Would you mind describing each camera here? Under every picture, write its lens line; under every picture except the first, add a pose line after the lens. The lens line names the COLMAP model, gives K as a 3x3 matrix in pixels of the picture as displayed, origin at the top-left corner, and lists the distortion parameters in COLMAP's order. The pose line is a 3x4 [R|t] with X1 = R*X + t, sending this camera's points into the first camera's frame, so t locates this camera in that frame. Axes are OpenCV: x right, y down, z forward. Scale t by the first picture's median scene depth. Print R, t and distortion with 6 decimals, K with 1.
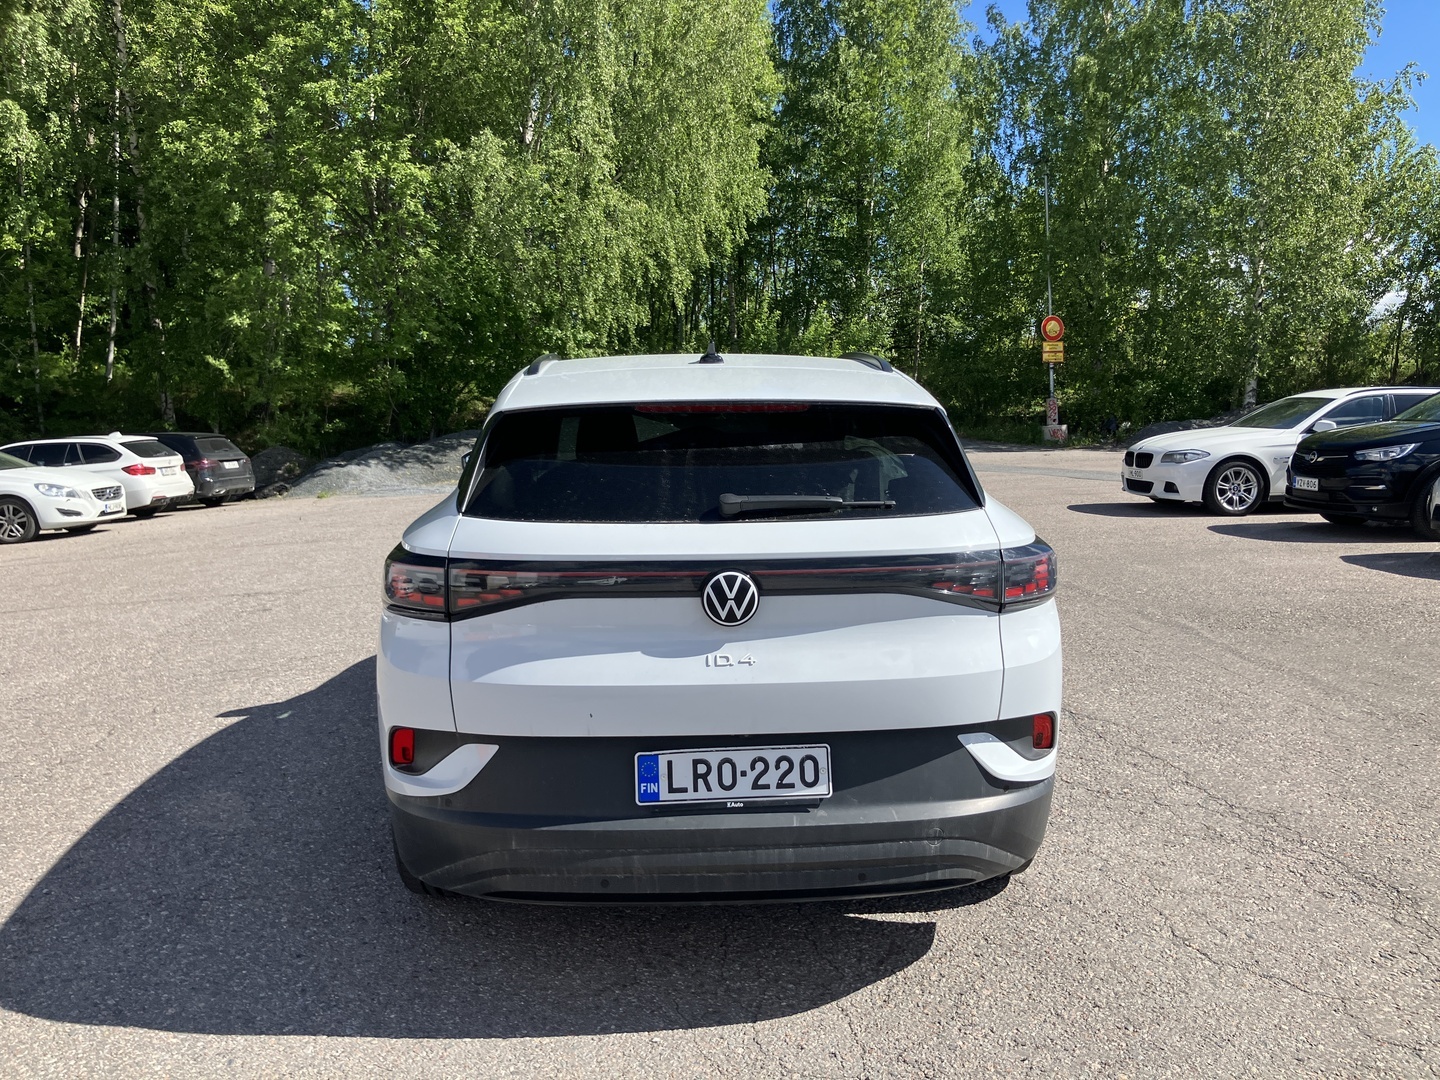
lens RADIAL K [[1181.8, 0, 743.4], [0, 1181.8, 540.0], [0, 0, 1]] dist [0.007053, -0.002259]
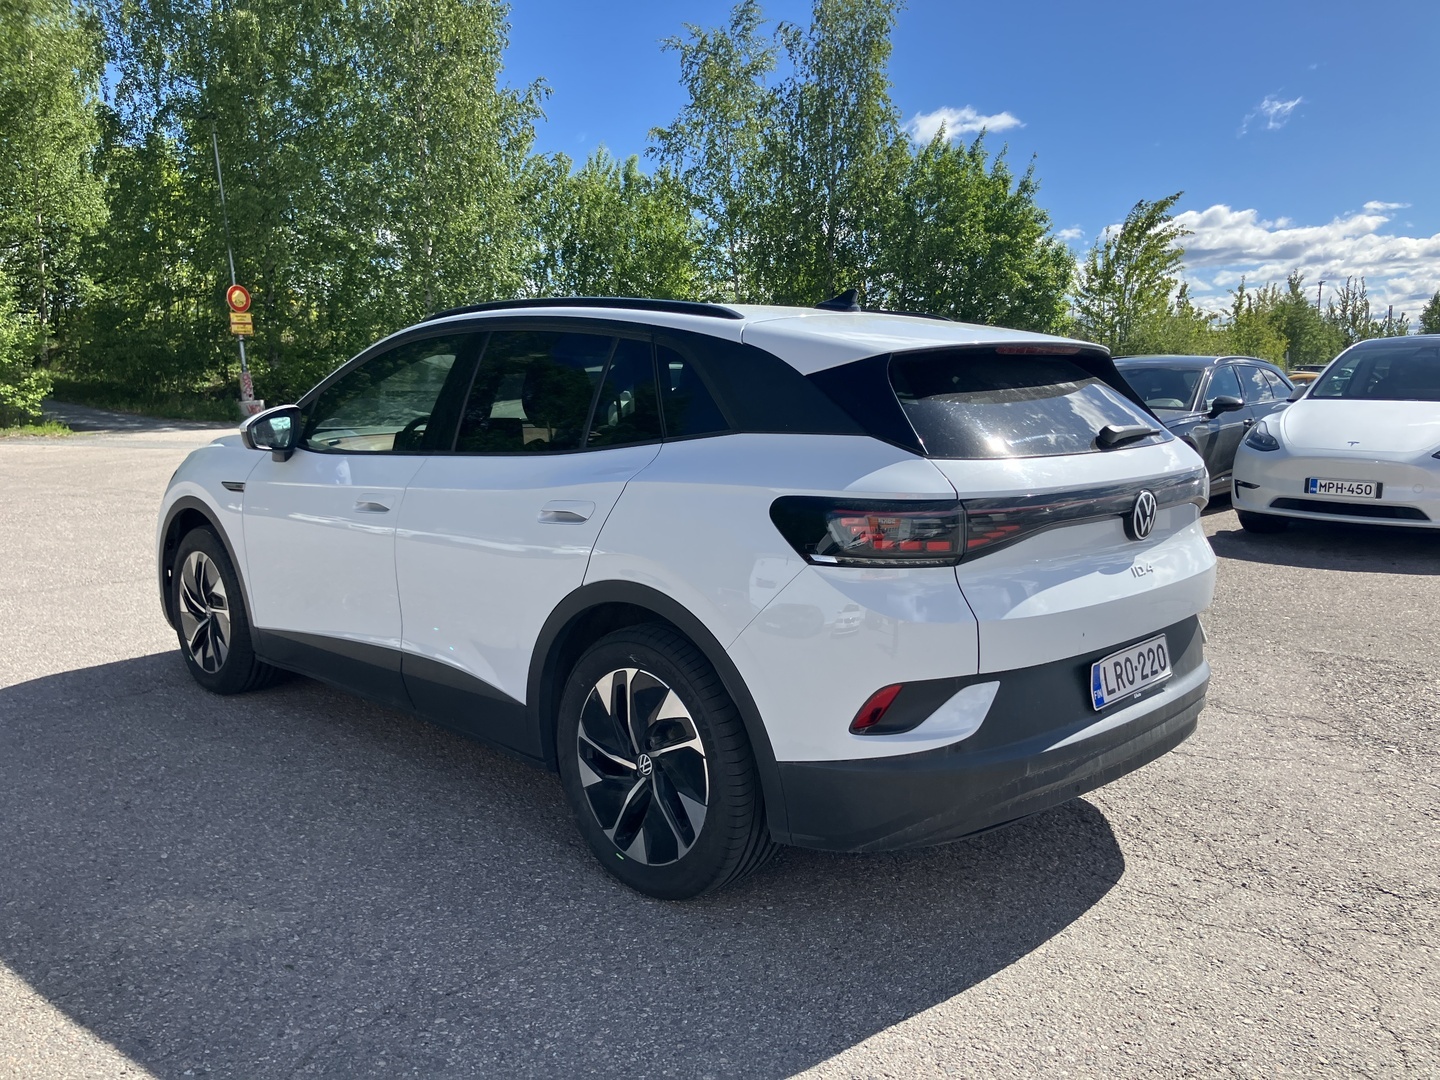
lens RADIAL K [[1181.8, 0, 743.4], [0, 1181.8, 540.0], [0, 0, 1]] dist [0.007053, -0.002259]
pose [[0.743157, -0.089924, 0.663047, -0.989719], [0.077729, 0.995821, 0.047936, -0.011490], [-0.664587, 0.015914, 0.747041, 0.372138]]
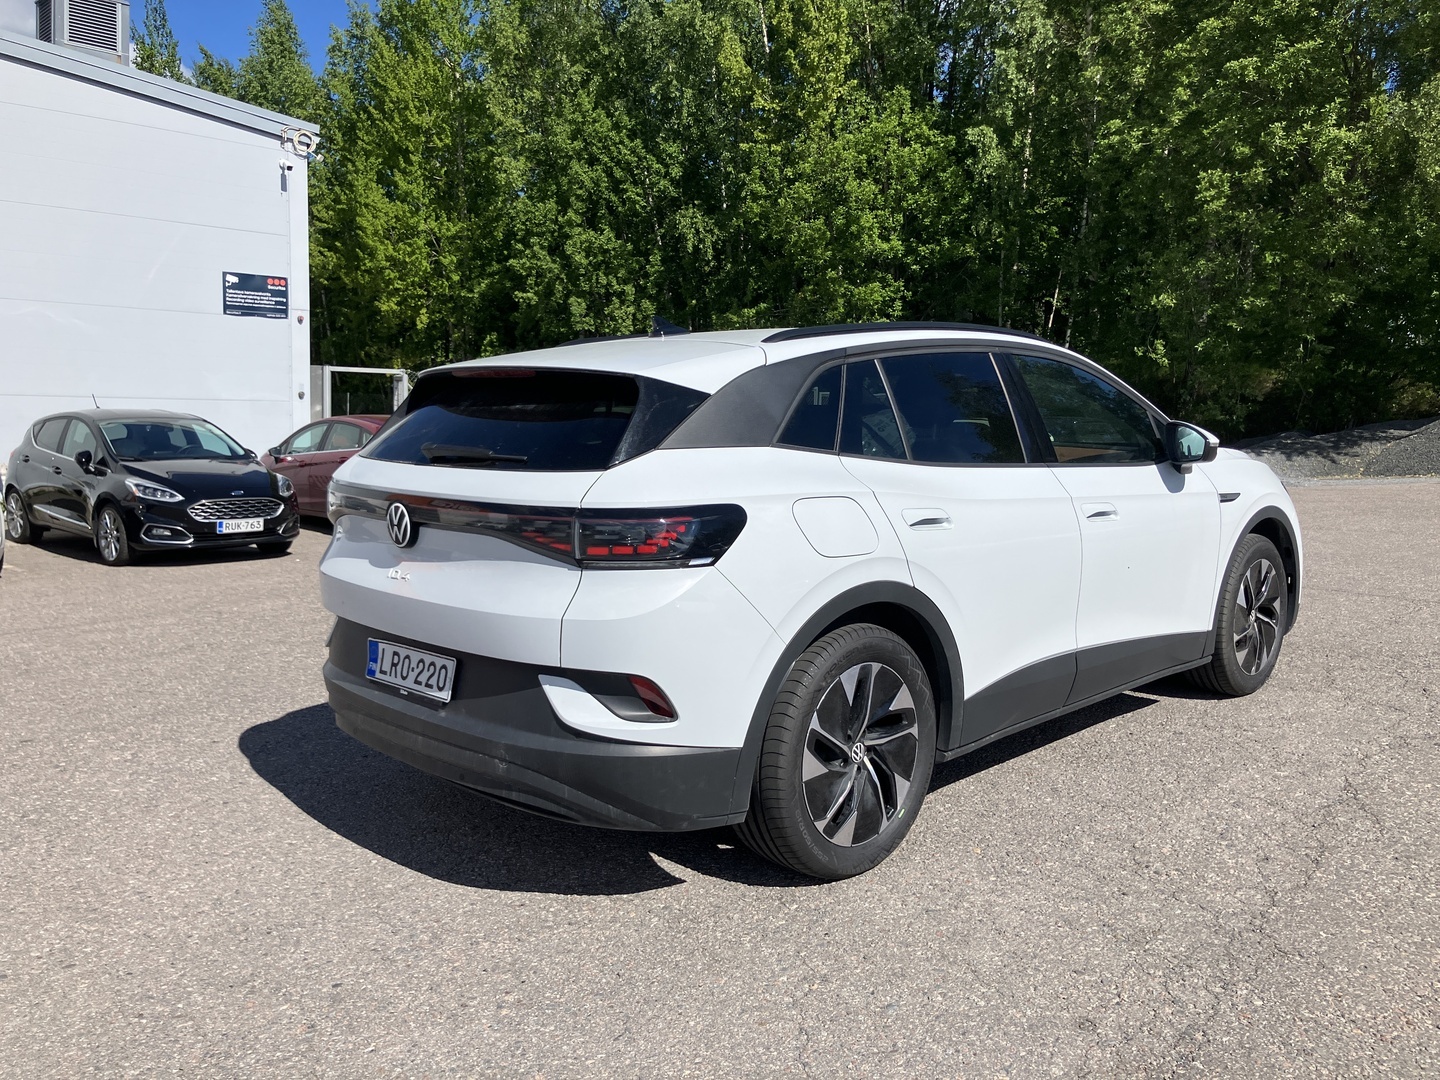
lens RADIAL K [[1181.8, 0, 743.4], [0, 1181.8, 540.0], [0, 0, 1]] dist [0.007053, -0.002259]
pose [[0.668886, 0.102635, -0.736246, 1.071241], [-0.093706, 0.994164, 0.053457, -0.032983], [0.737435, 0.033234, 0.674600, 0.398672]]
